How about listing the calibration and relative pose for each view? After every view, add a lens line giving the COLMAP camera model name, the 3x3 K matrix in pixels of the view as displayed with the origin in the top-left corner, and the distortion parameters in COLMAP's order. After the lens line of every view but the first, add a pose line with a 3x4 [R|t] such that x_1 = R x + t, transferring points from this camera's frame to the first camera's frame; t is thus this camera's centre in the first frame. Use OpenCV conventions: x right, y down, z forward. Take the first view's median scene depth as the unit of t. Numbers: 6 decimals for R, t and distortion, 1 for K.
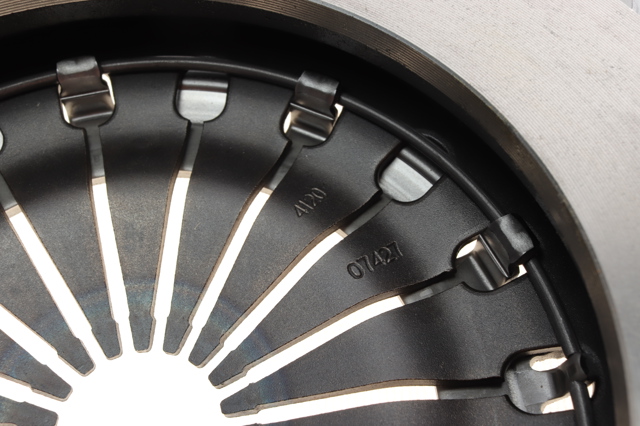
lens RADIAL K [[729.5, 0, 320.1], [0, 729.5, 213.3], [0, 0, 1]] dist [-0.038871, 0.000000]
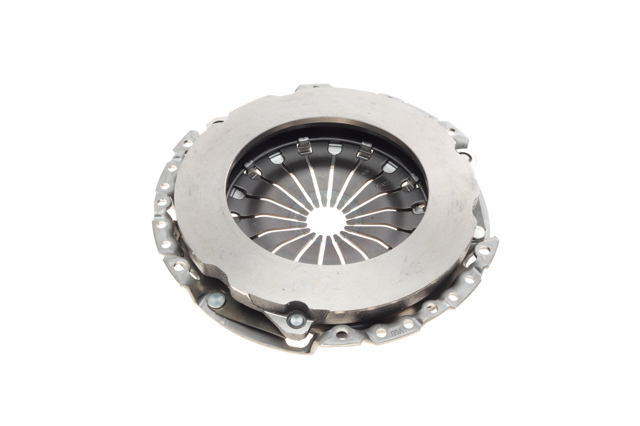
lens RADIAL K [[729.5, 0, 319.9], [0, 729.5, 213.0], [0, 0, 1]] dist [-0.038871, 0.000000]
pose [[0.999963, 0.006774, -0.005377, -0.239420], [-0.007537, 0.987485, -0.157532, 0.834197], [0.004242, 0.157567, 0.987499, -2.904004]]
